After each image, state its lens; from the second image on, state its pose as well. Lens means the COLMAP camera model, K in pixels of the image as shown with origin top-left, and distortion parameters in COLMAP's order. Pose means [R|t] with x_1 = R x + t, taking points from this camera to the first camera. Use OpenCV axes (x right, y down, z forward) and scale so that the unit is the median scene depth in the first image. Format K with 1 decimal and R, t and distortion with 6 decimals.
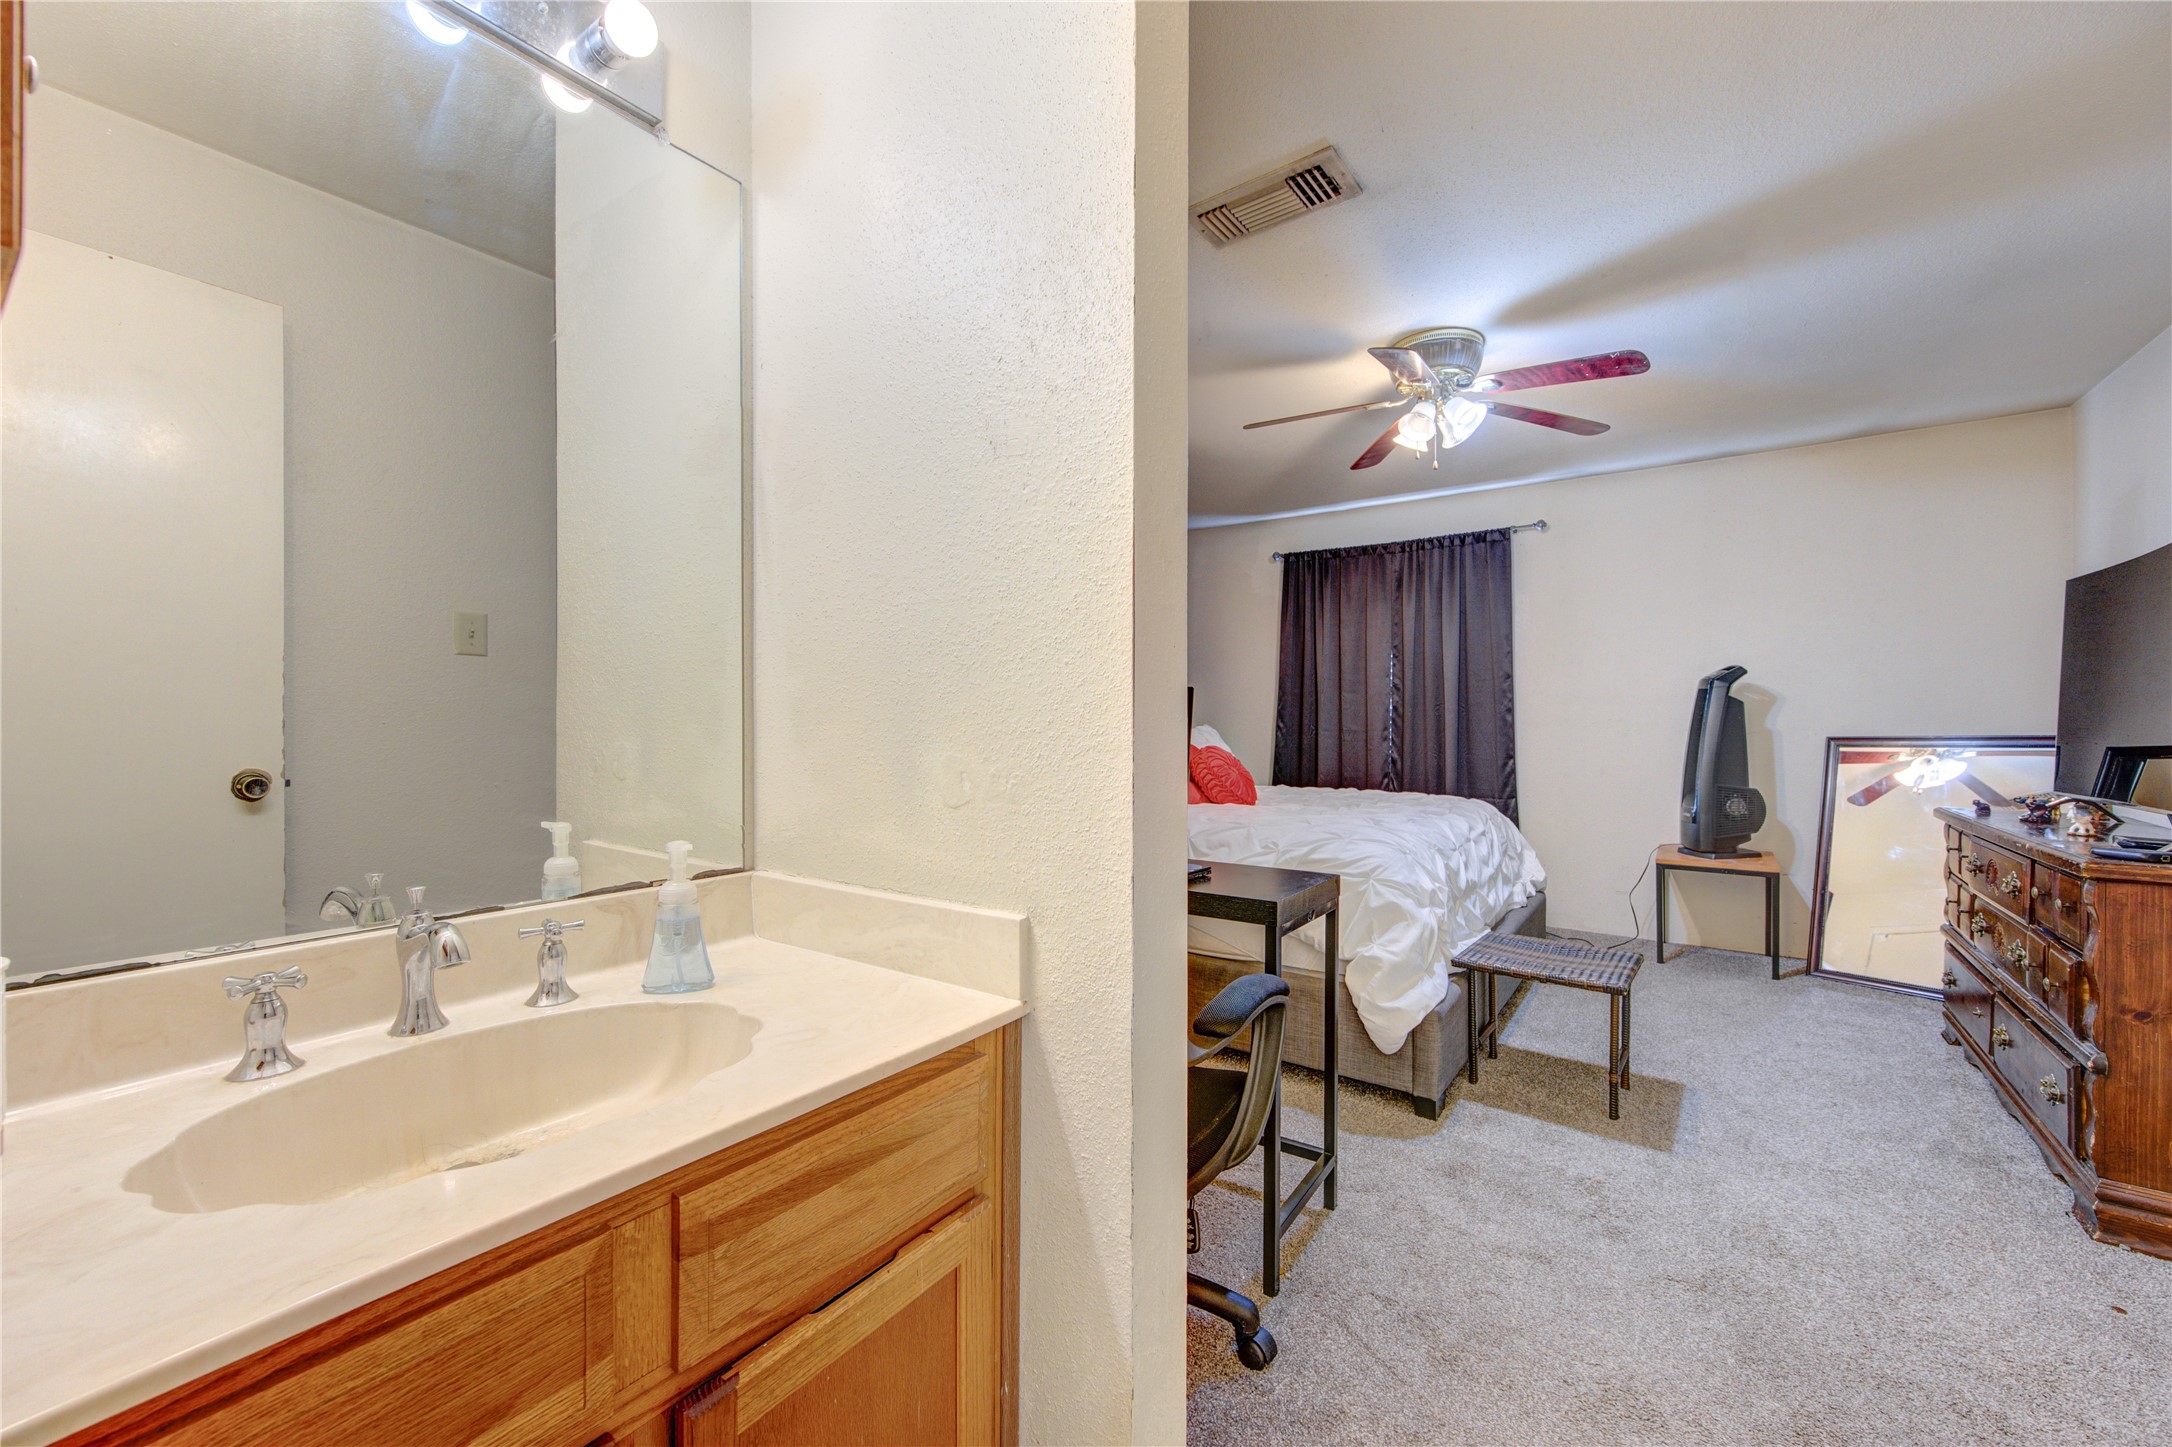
lens RADIAL K [[876.4, 0, 1095.8], [0, 876.4, 710.0], [0, 0, 1]] dist [0.001335, 0.000034]
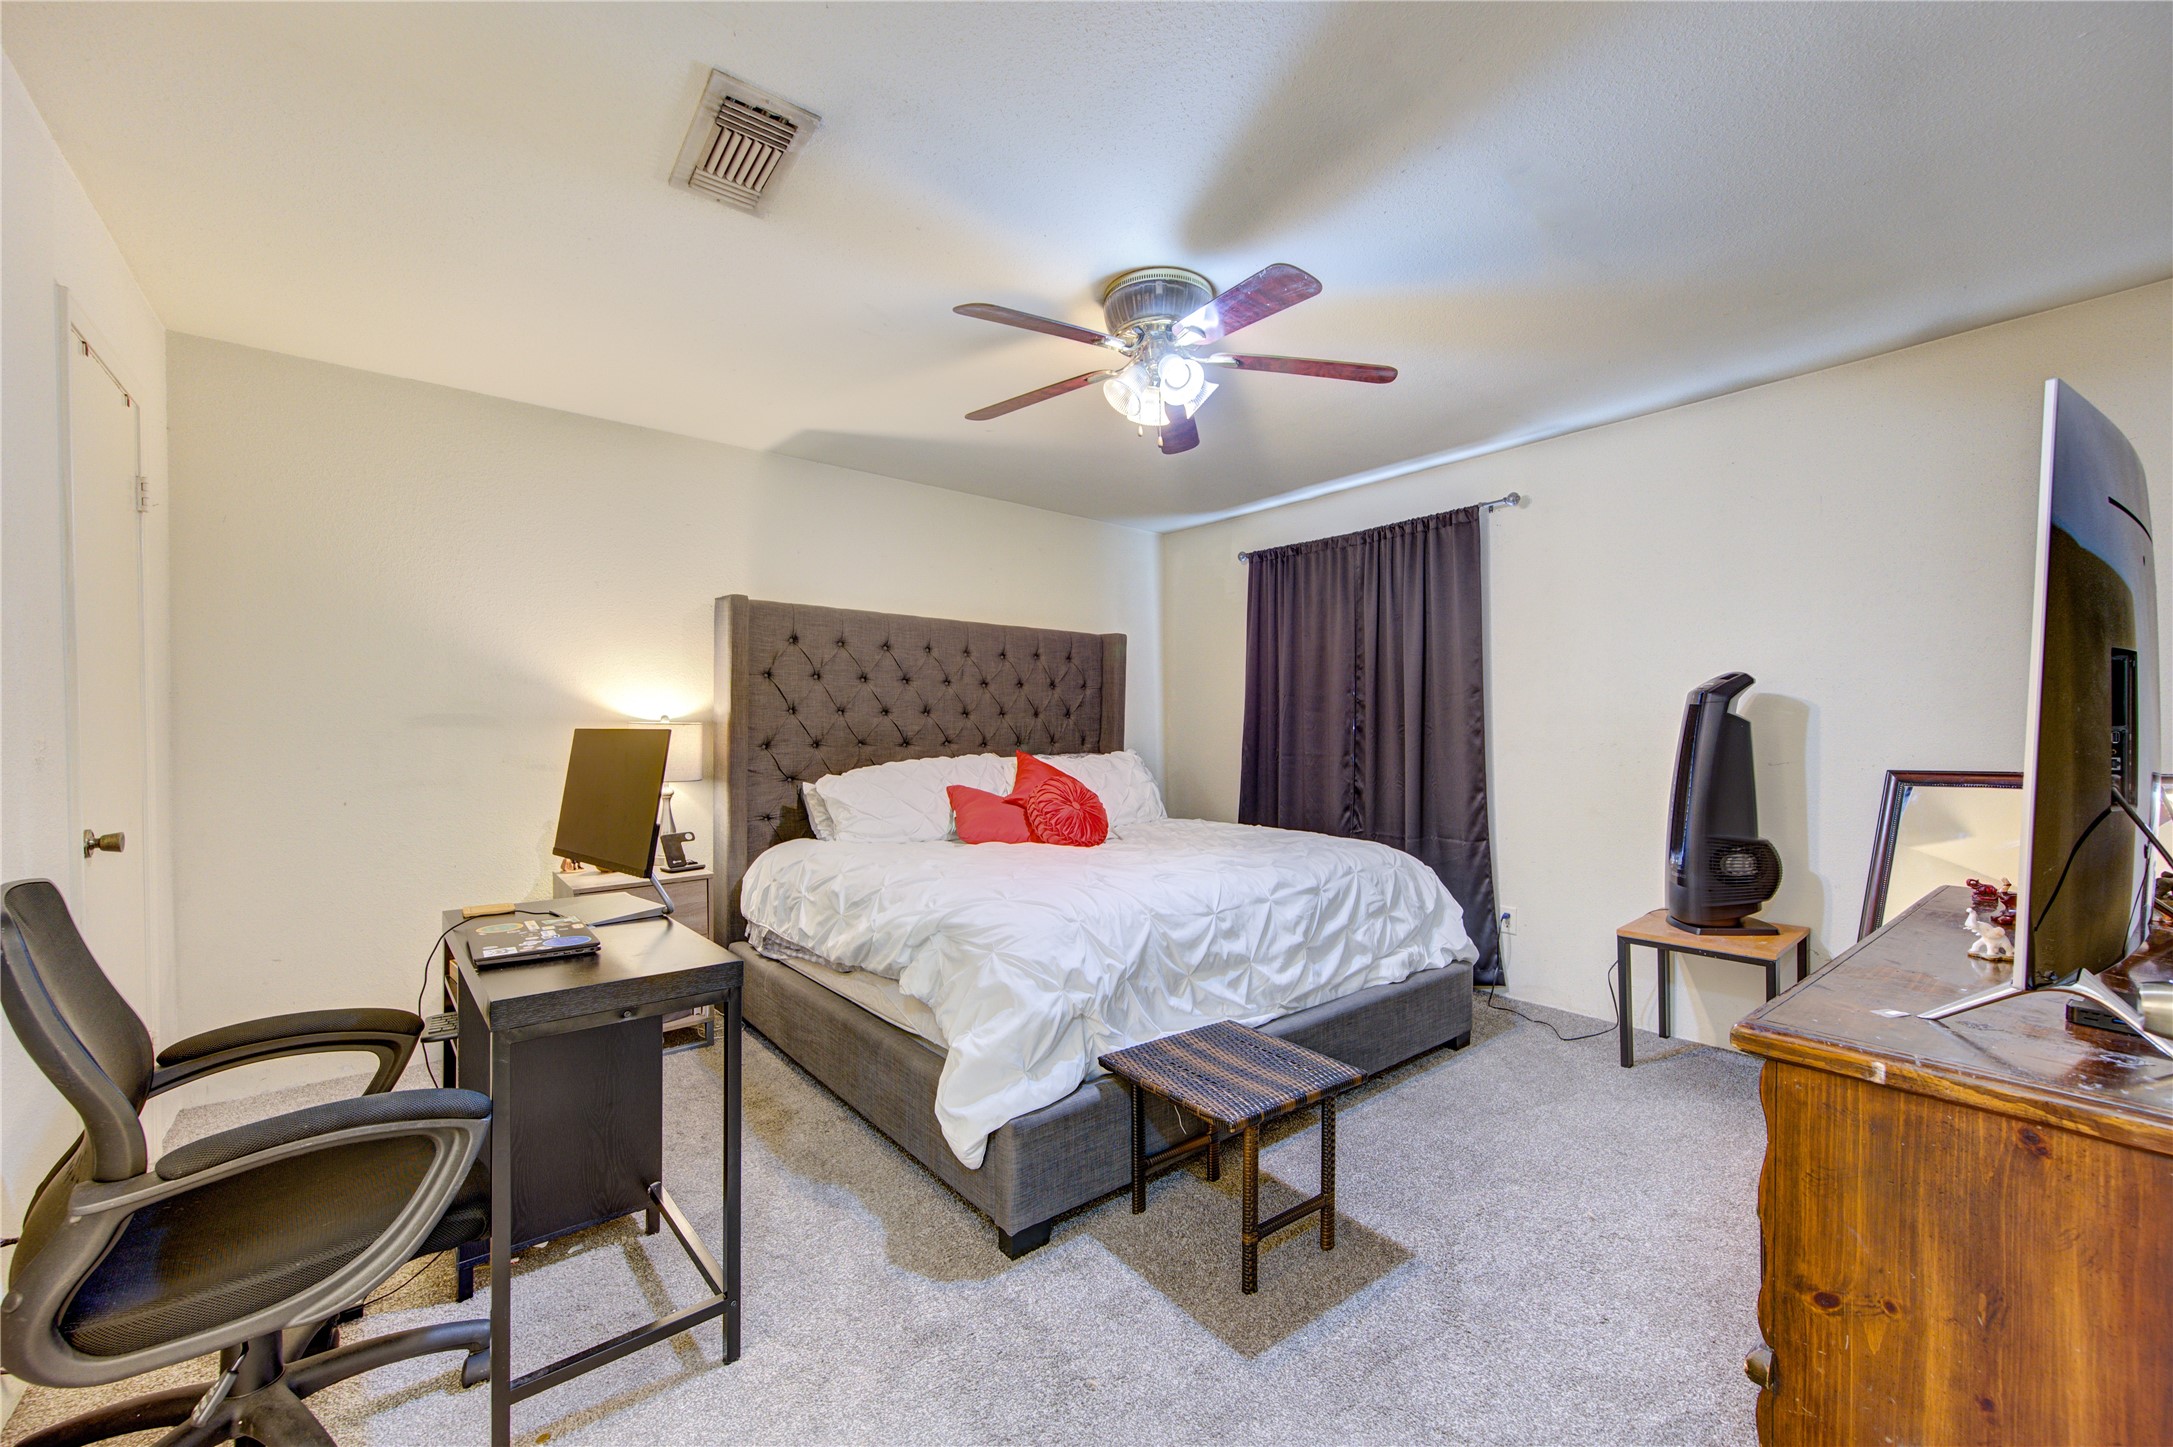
lens RADIAL K [[873.7, 0, 1109.7], [0, 873.7, 730.8], [0, 0, 1]] dist [0.006184, 0.000110]
pose [[0.964297, -0.006514, -0.264741, 0.413608], [0.010412, 0.999857, 0.013323, -0.017242], [0.264617, -0.015603, 0.964227, 0.150883]]
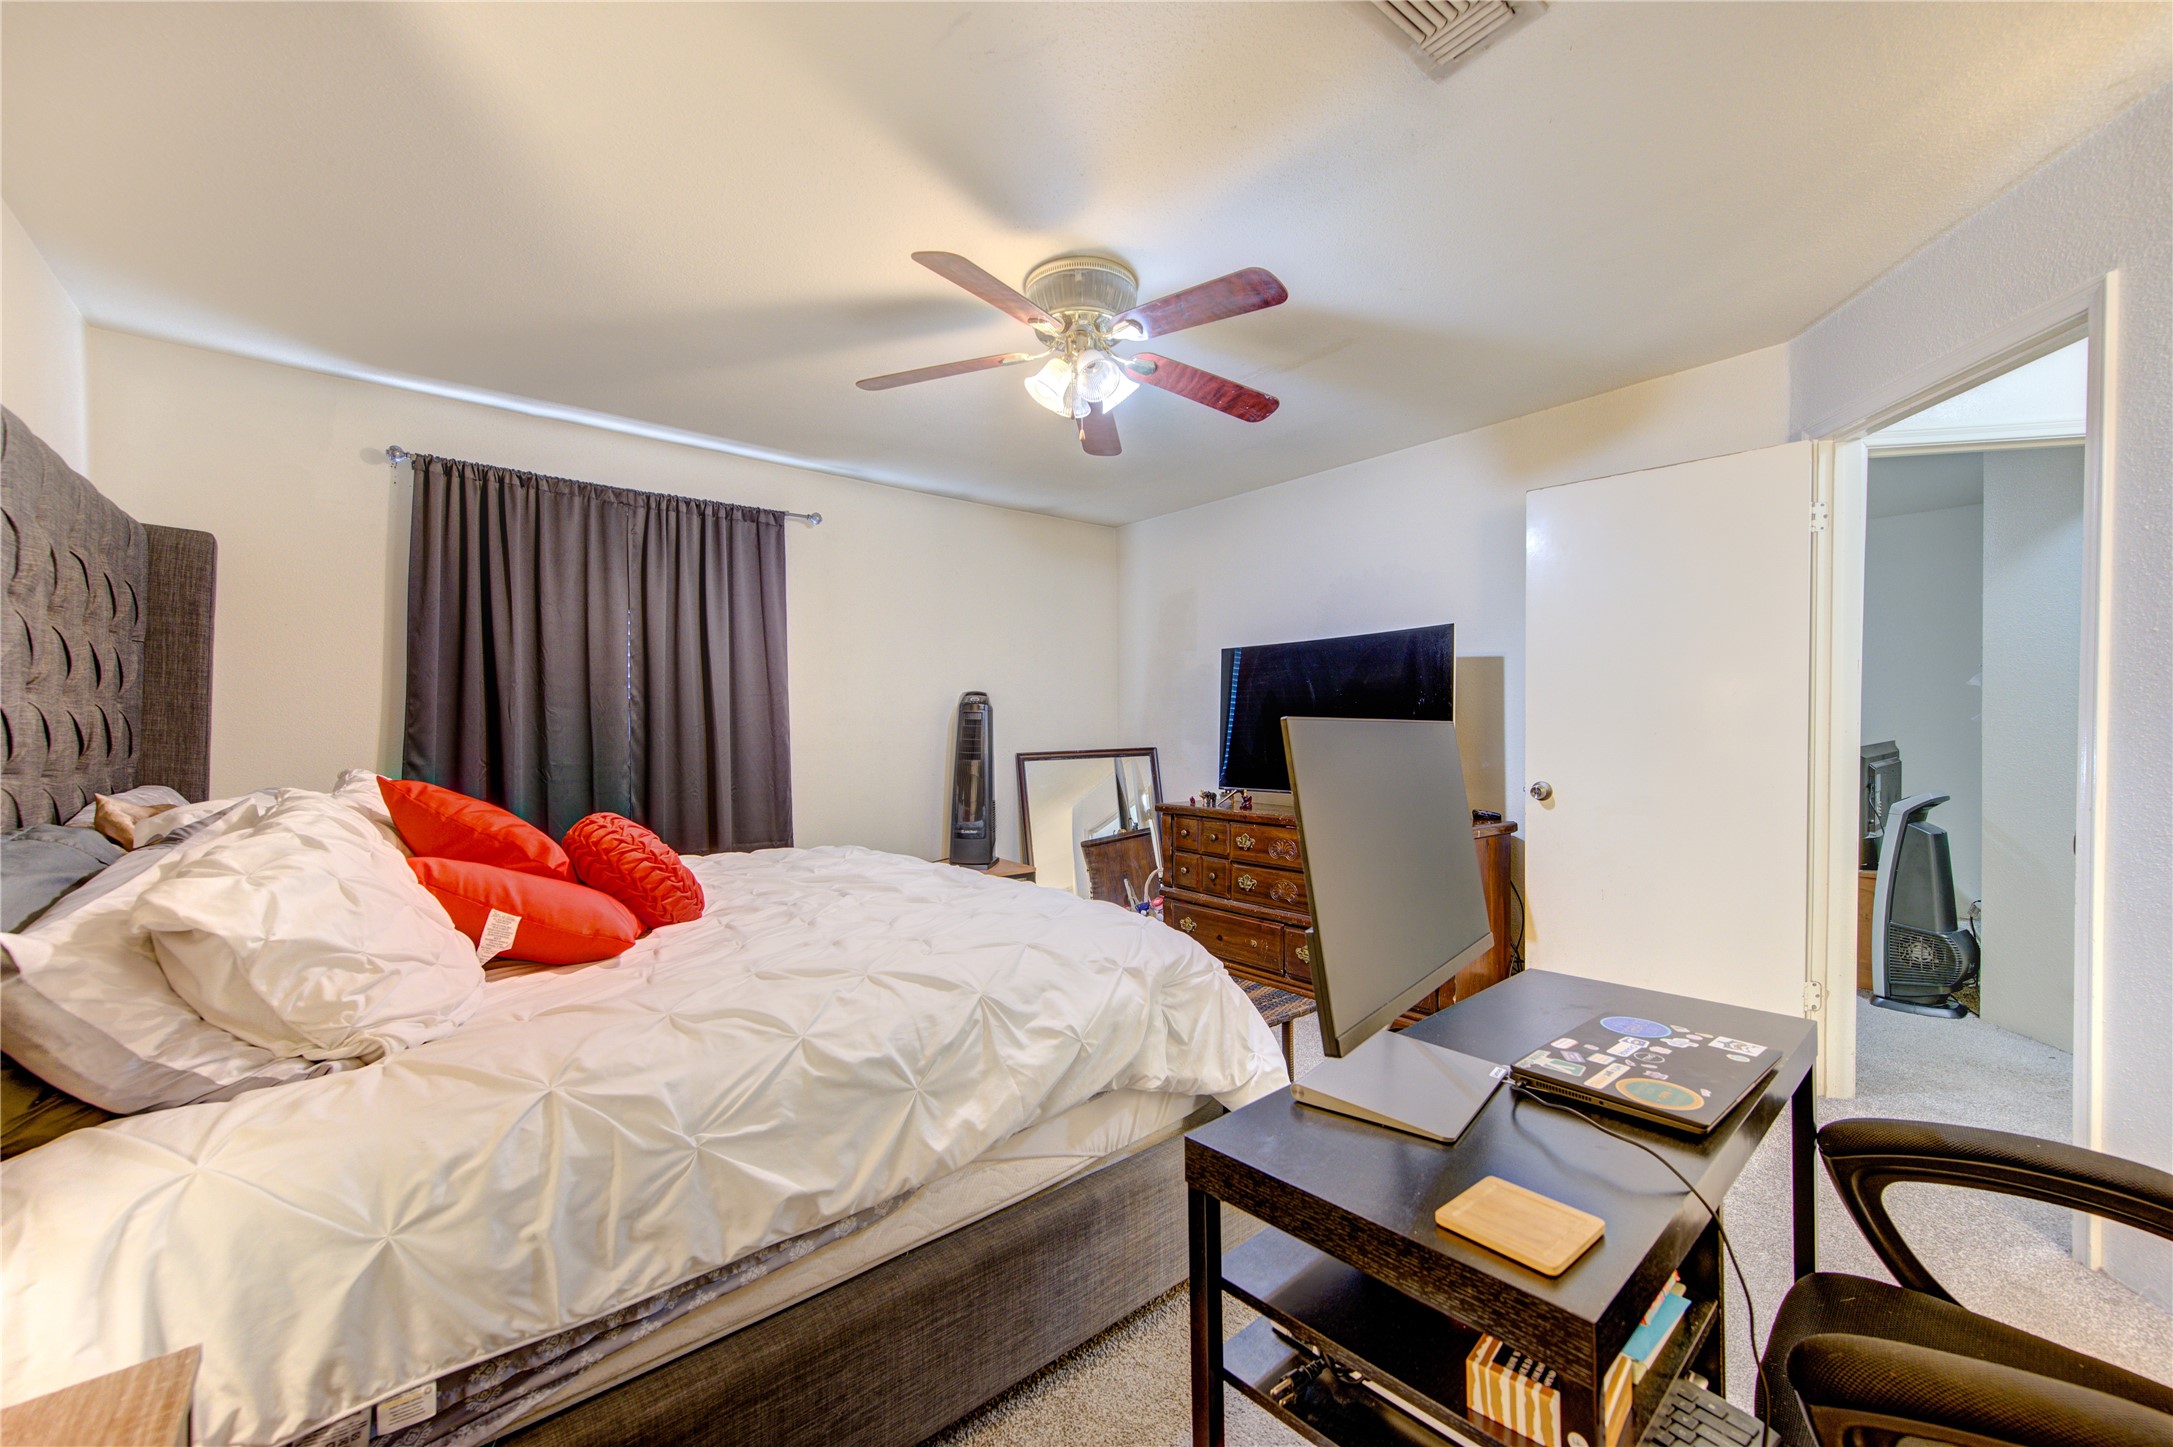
lens RADIAL K [[846.9, 0, 1092.8], [0, 846.9, 736.7], [0, 0, 1]] dist [0.001522, -0.000185]
pose [[0.224017, -0.024934, 0.974266, -0.276837], [0.000441, 0.999675, 0.025482, -0.021260], [-0.974585, -0.005278, 0.223955, 0.625098]]
